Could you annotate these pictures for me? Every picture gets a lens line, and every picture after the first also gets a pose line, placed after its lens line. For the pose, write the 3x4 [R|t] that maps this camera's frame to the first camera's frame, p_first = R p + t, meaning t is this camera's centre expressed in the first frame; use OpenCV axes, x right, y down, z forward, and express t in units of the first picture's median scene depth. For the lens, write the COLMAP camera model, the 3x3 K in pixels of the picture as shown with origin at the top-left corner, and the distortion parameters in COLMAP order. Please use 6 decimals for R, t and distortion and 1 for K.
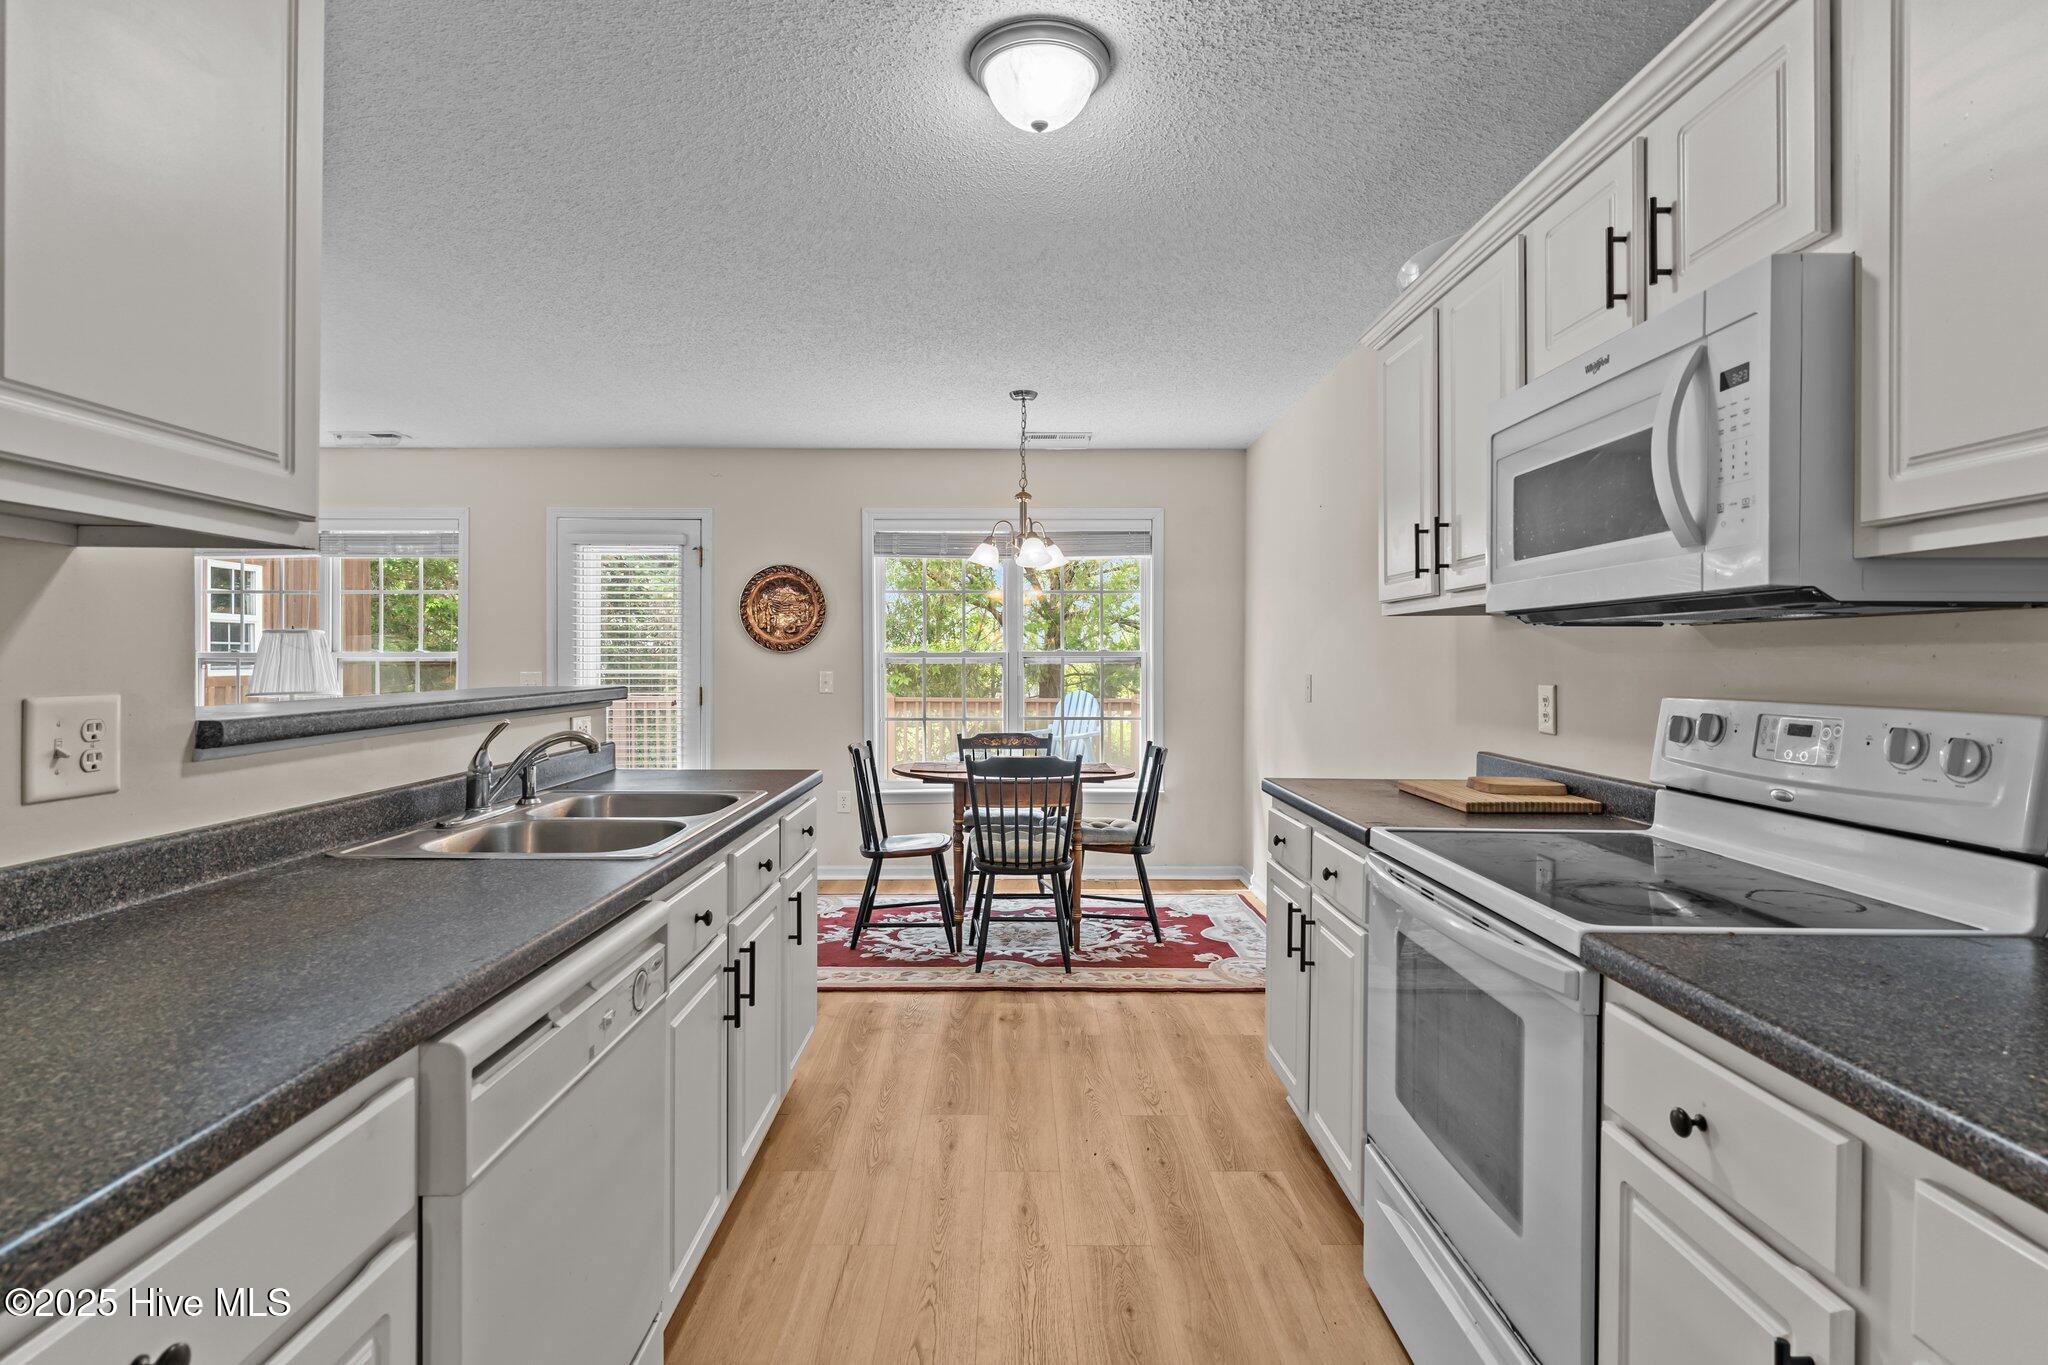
lens RADIAL K [[1036.8, 0, 1021.4], [0, 1036.8, 666.9], [0, 0, 1]] dist [0.002568, 0.000357]
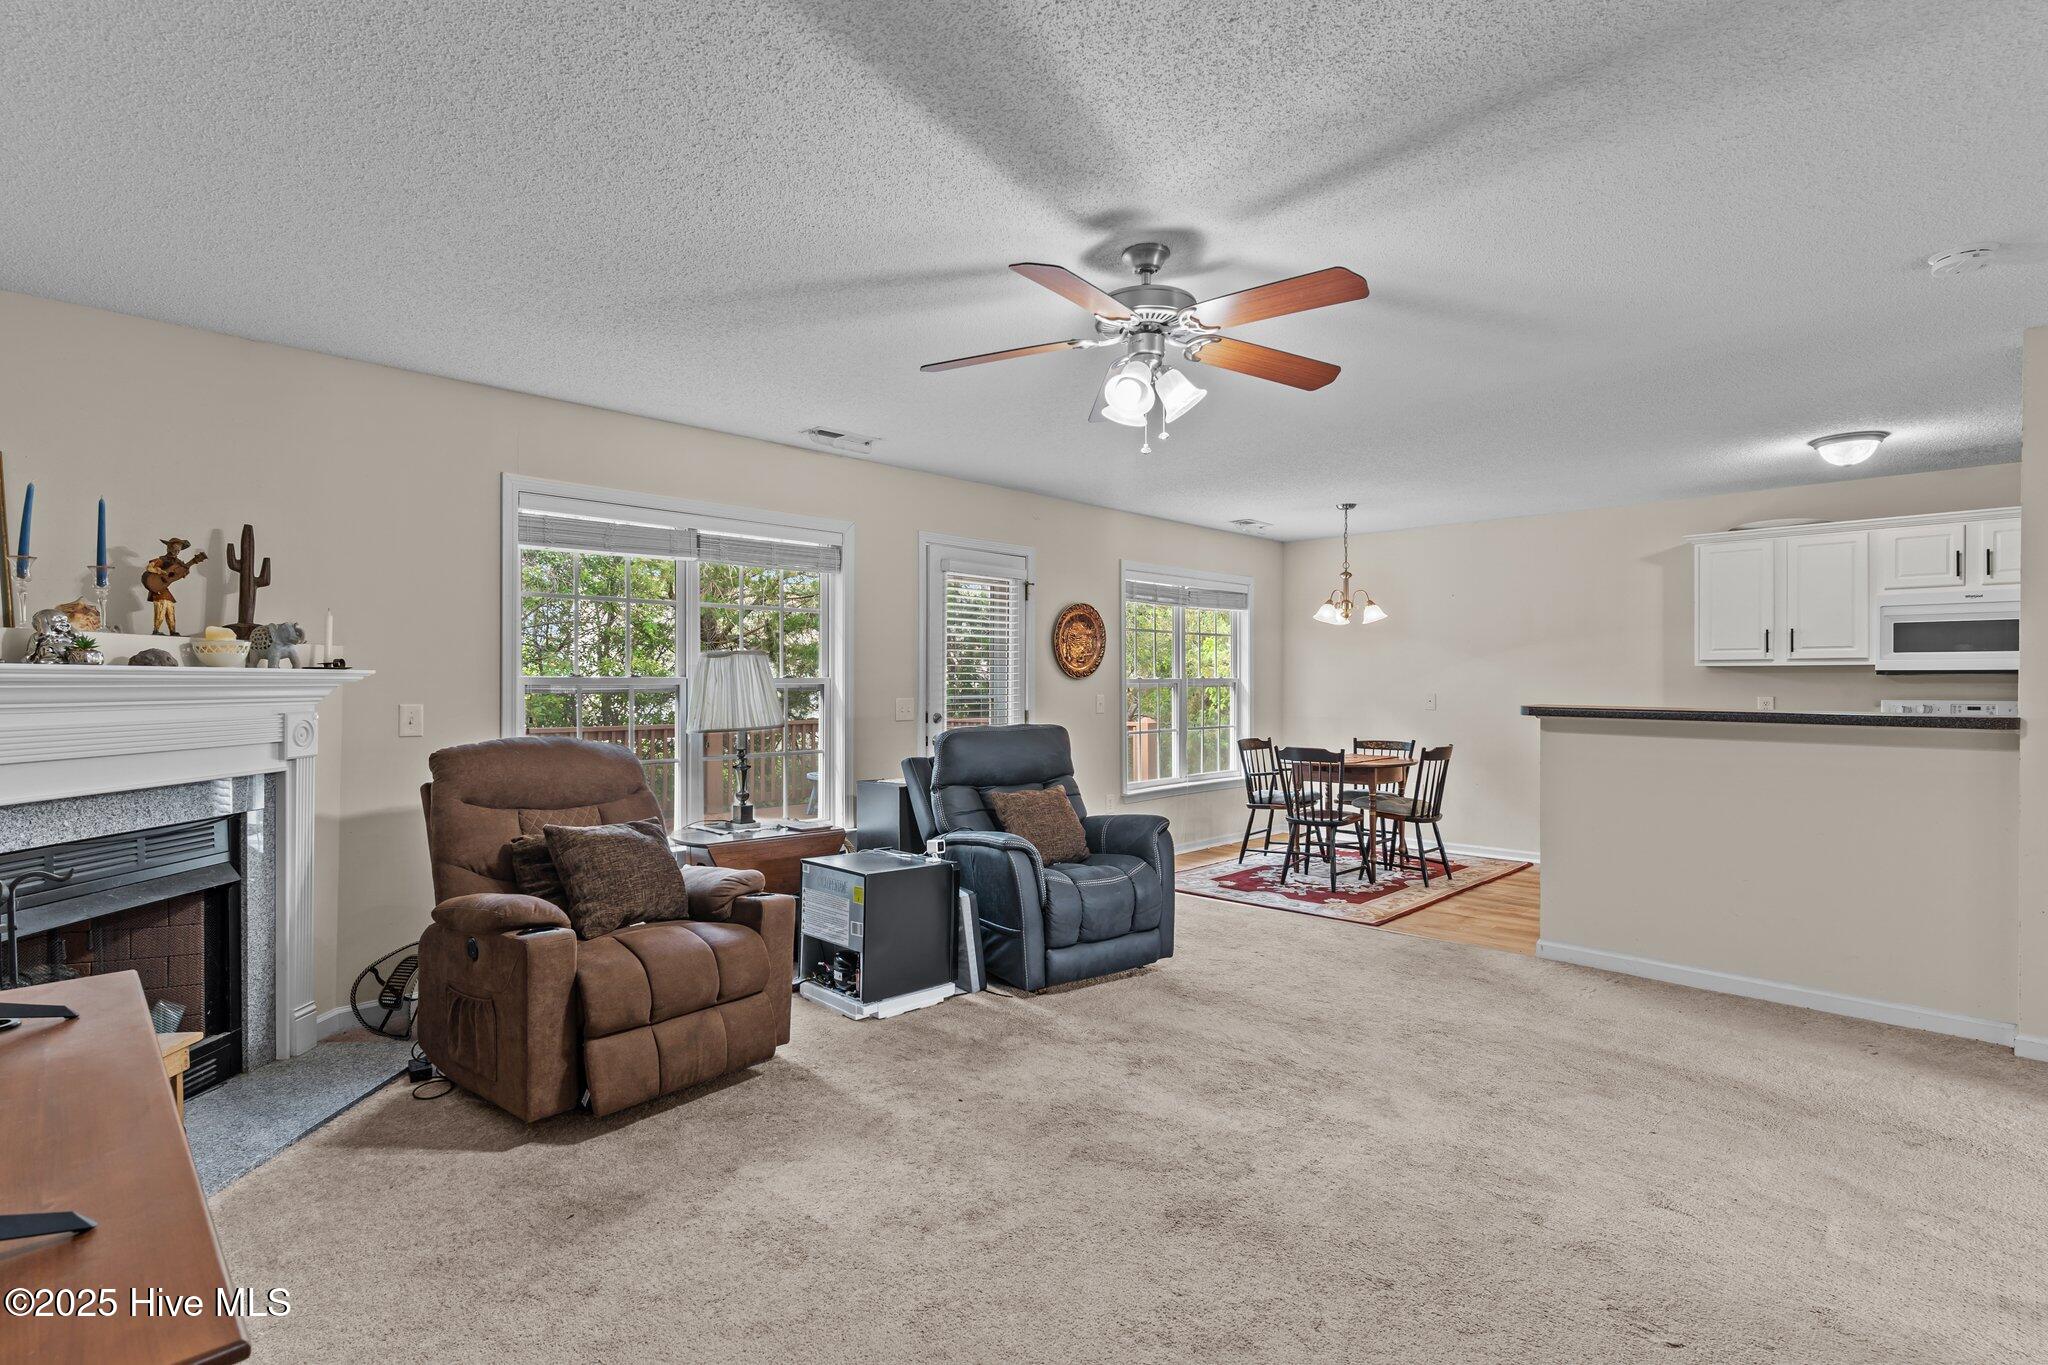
lens RADIAL K [[987.4, 0, 1019.2], [0, 987.4, 684.3], [0, 0, 1]] dist [0.002033, -0.000907]
pose [[0.701965, -0.002906, 0.712206, -1.060415], [0.001996, 0.999996, 0.002113, -0.009937], [-0.712209, -0.000062, 0.701968, 0.275279]]
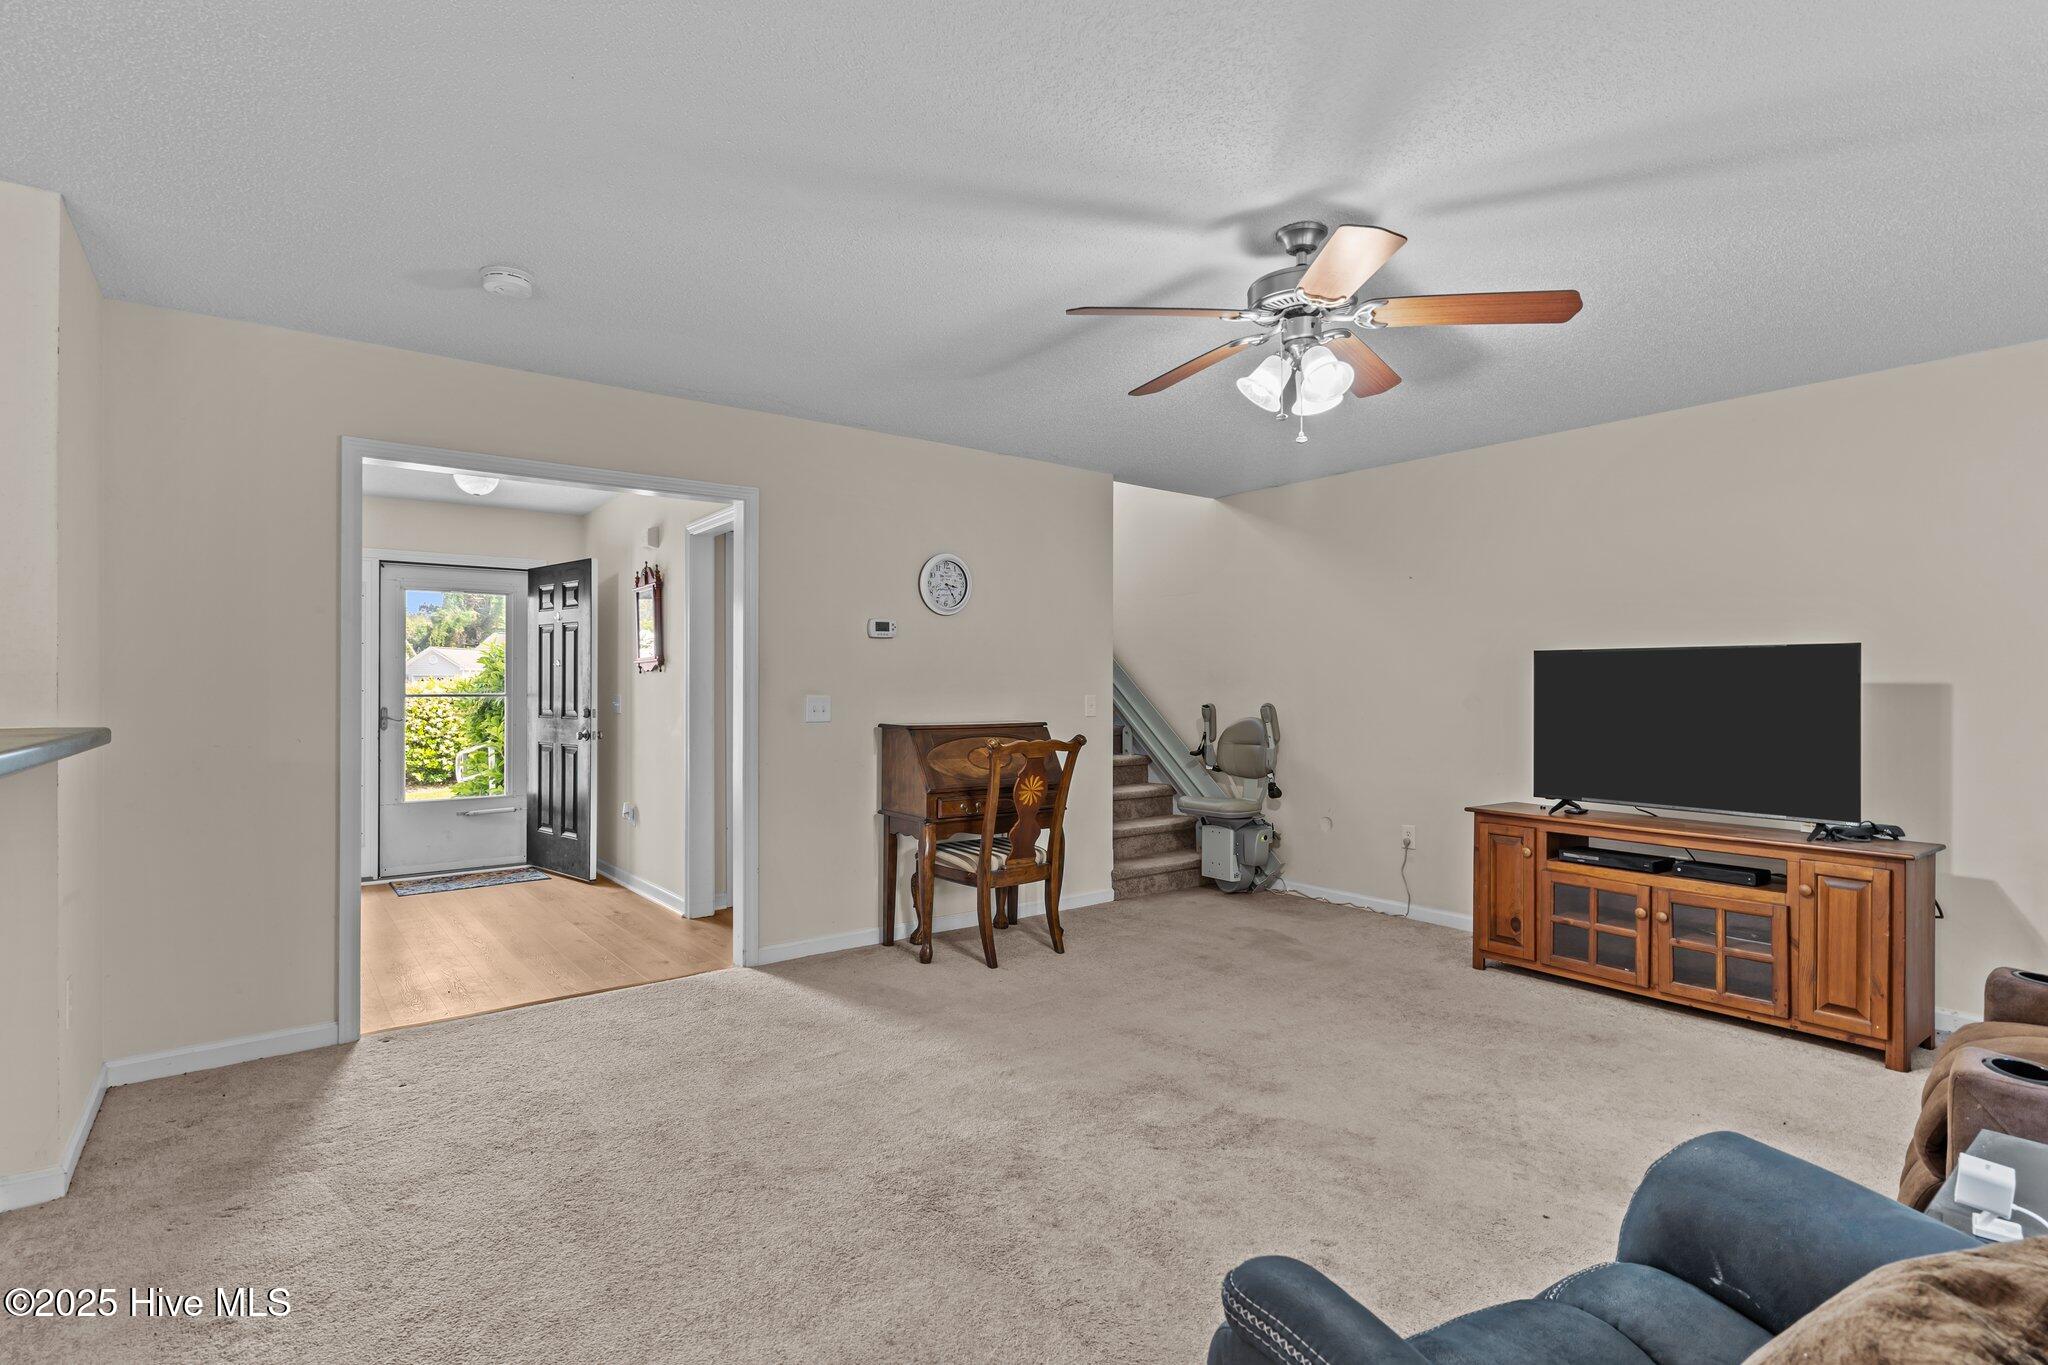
lens RADIAL K [[987.4, 0, 1015.8], [0, 987.4, 686.4], [0, 0, 1]] dist [0.002033, -0.000907]
pose [[-0.794174, -0.002083, -0.607687, -0.317108], [-0.004884, 0.999984, 0.002955, -0.008358], [0.607671, 0.005315, -0.794171, 0.832304]]
